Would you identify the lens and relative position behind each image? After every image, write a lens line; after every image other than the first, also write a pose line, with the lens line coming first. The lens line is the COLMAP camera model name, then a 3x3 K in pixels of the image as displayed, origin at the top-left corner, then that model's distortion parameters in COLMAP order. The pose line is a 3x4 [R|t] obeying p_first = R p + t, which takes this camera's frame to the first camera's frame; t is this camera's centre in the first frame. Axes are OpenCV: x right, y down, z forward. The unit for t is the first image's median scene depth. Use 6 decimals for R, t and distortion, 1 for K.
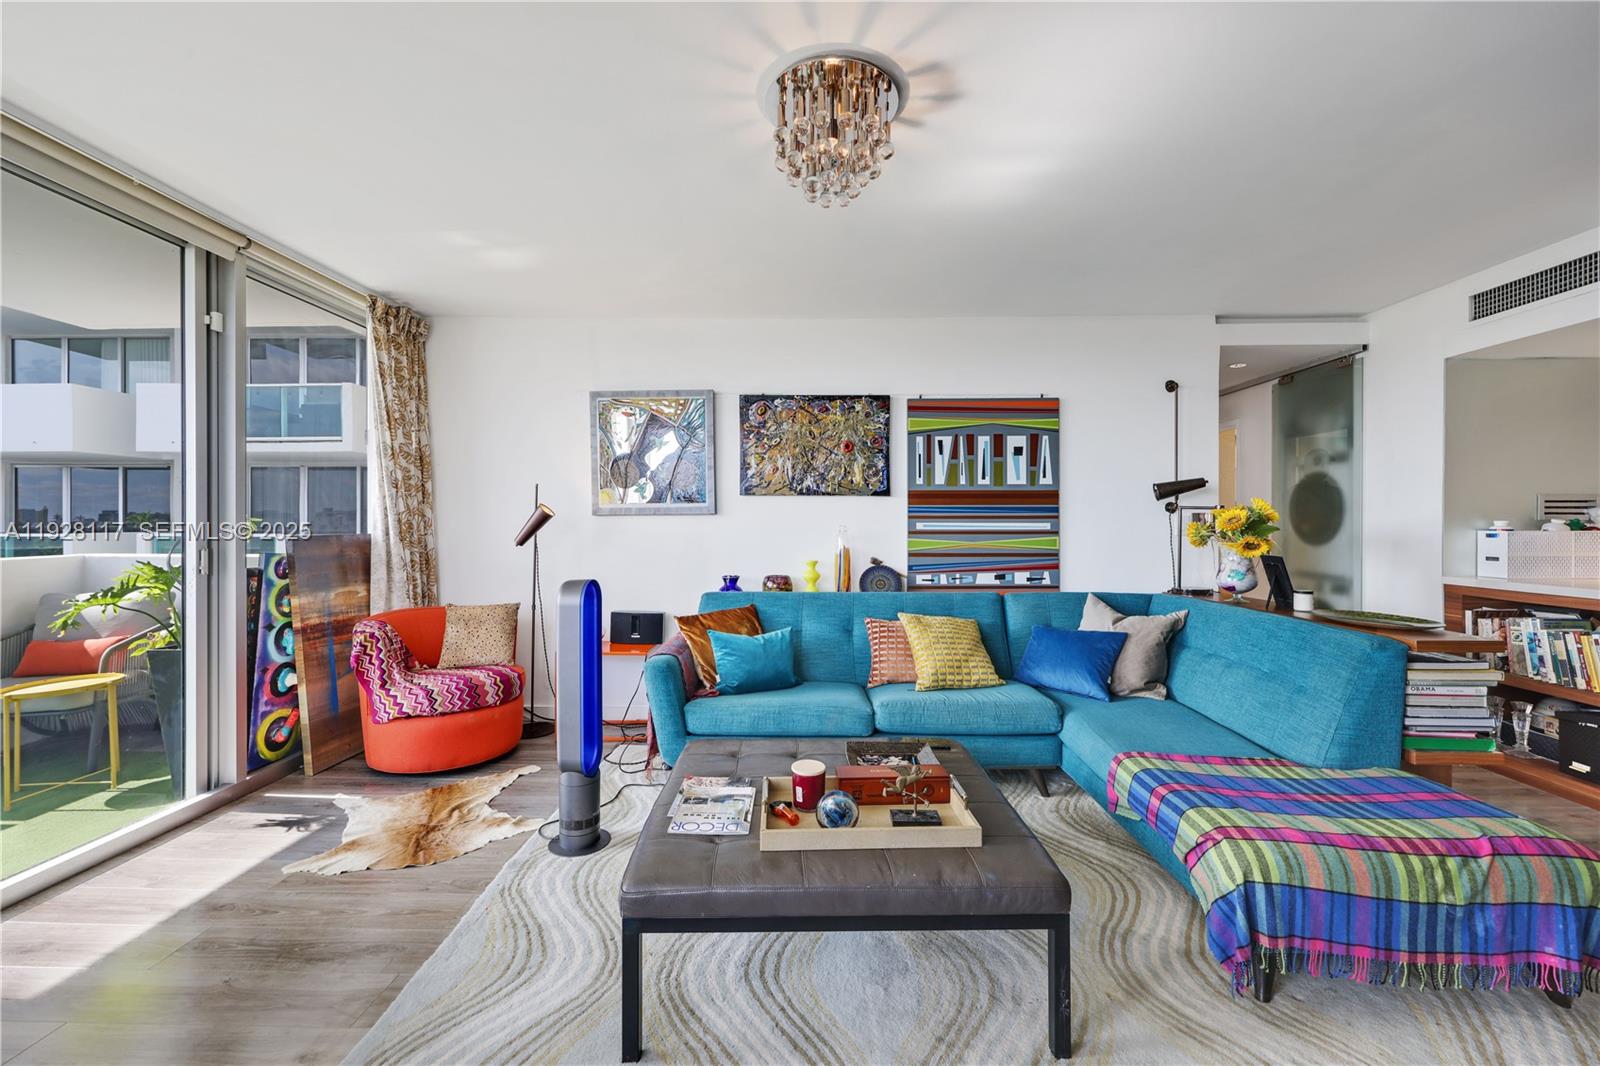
lens RADIAL K [[654.3, 0, 801.9], [0, 654.3, 527.9], [0, 0, 1]] dist [0.002222, 0.000053]
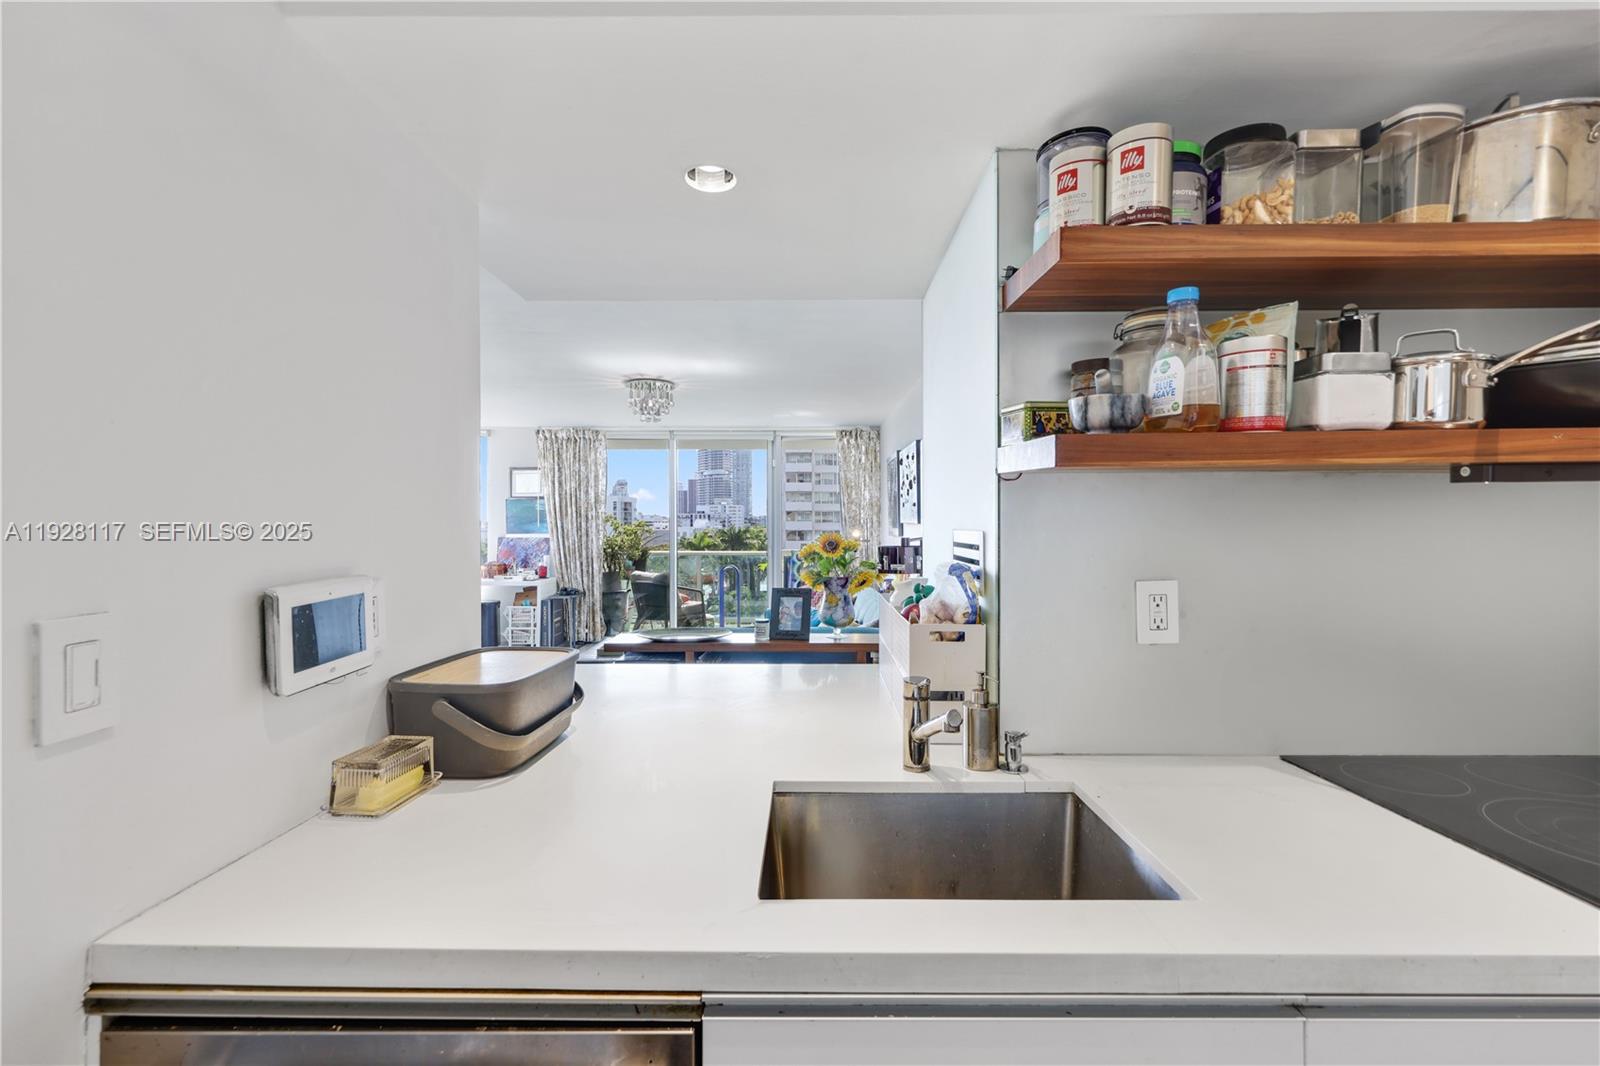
lens RADIAL K [[691.0, 0, 804.1], [0, 691.0, 539.2], [0, 0, 1]] dist [0.000784, -0.000071]
pose [[0.020055, 0.020906, -0.999580, 1.402009], [-0.005892, 0.999766, 0.020792, -0.045804], [0.999782, 0.005472, 0.020174, 0.769621]]
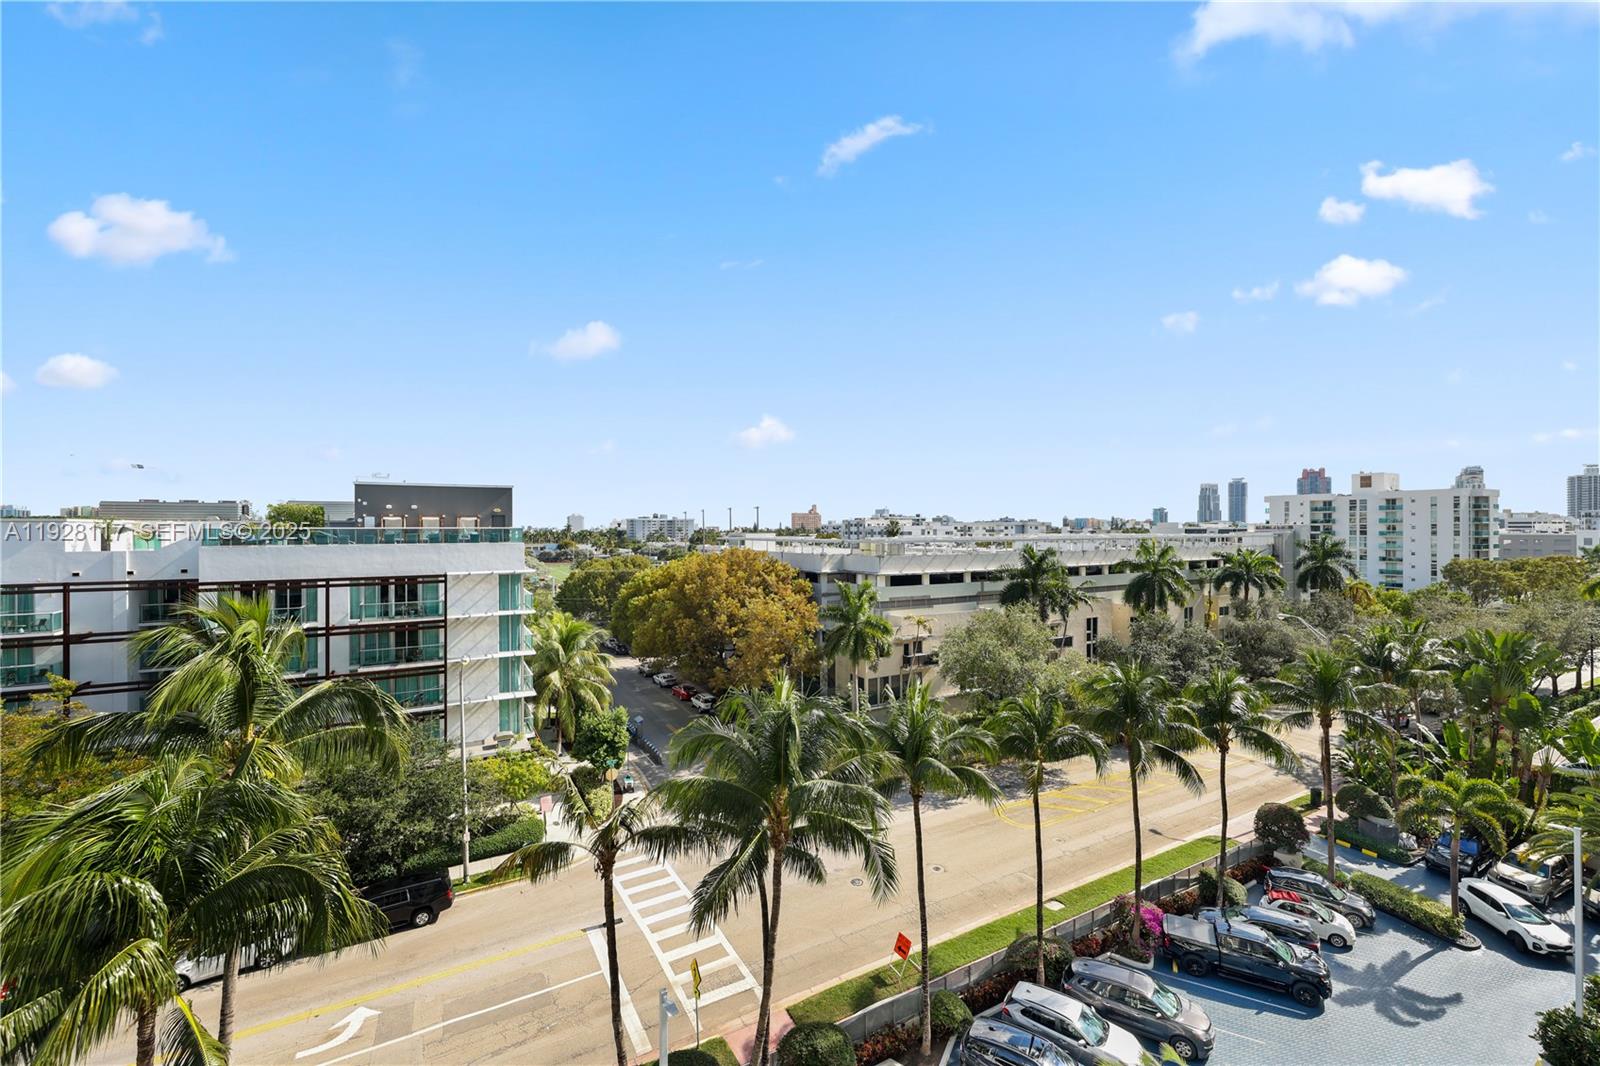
lens RADIAL K [[646.2, 0, 803.7], [0, 646.2, 530.8], [0, 0, 1]] dist [0.002300, -0.000131]
pose [[-0.862053, 0.004501, -0.506799, -1.221447], [-0.000460, 0.999953, 0.009663, -0.137900], [0.506819, 0.008563, -0.862010, 0.254216]]
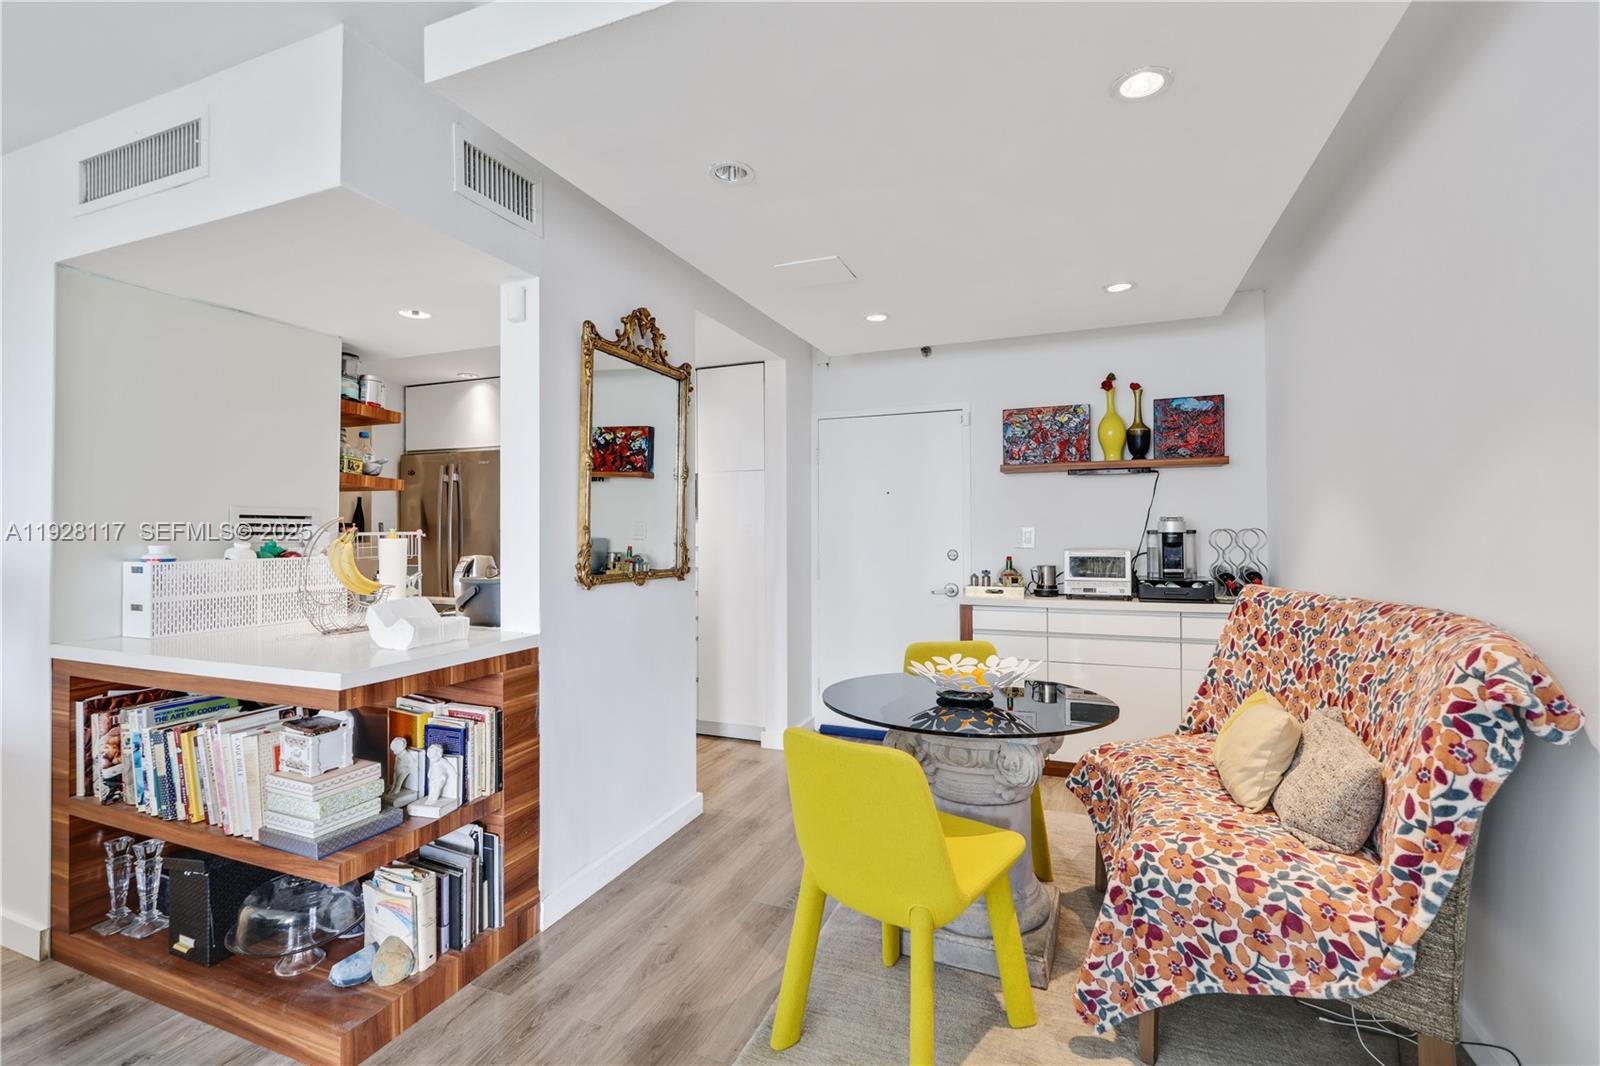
lens RADIAL K [[717.9, 0, 800.5], [0, 717.9, 526.2], [0, 0, 1]] dist [-0.000746, -0.000167]
pose [[0.349571, 0.006840, 0.936885, 0.545760], [0.009794, 0.999892, -0.010954, -0.013314], [-0.936859, 0.013005, 0.349467, 0.153422]]
